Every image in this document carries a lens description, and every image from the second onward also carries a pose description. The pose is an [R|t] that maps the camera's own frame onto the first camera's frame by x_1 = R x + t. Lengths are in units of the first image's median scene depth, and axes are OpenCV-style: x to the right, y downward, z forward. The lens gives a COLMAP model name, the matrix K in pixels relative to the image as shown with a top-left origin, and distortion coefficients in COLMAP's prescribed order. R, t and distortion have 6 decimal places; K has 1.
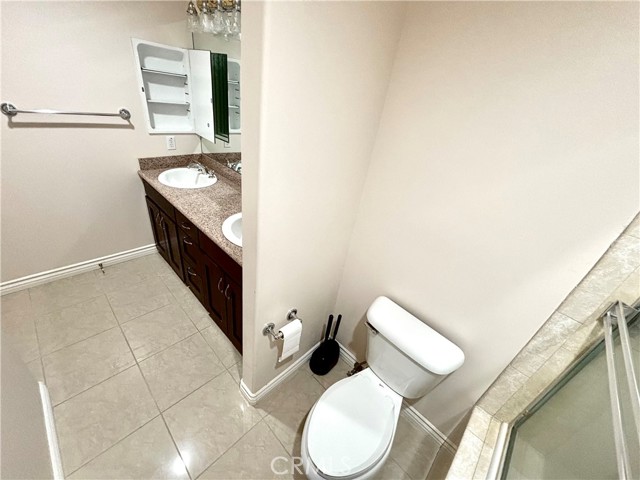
lens RADIAL K [[259.0, 0, 320.0], [0, 259.0, 240.0], [0, 0, 1]] dist [0.002923, -0.000009]
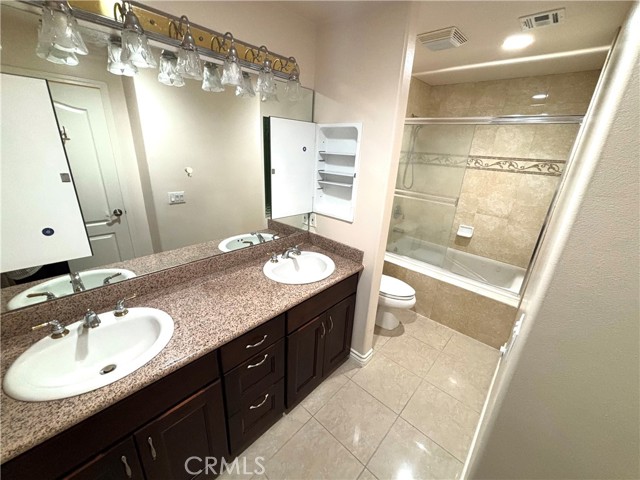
lens RADIAL K [[259.0, 0, 320.0], [0, 259.0, 240.0], [0, 0, 1]] dist [0.002923, -0.000009]
pose [[-0.011162, -0.471002, 0.882061, -1.064018], [0.467258, 0.777427, 0.421043, -0.511329], [-0.884051, 0.416850, 0.211402, 0.615472]]
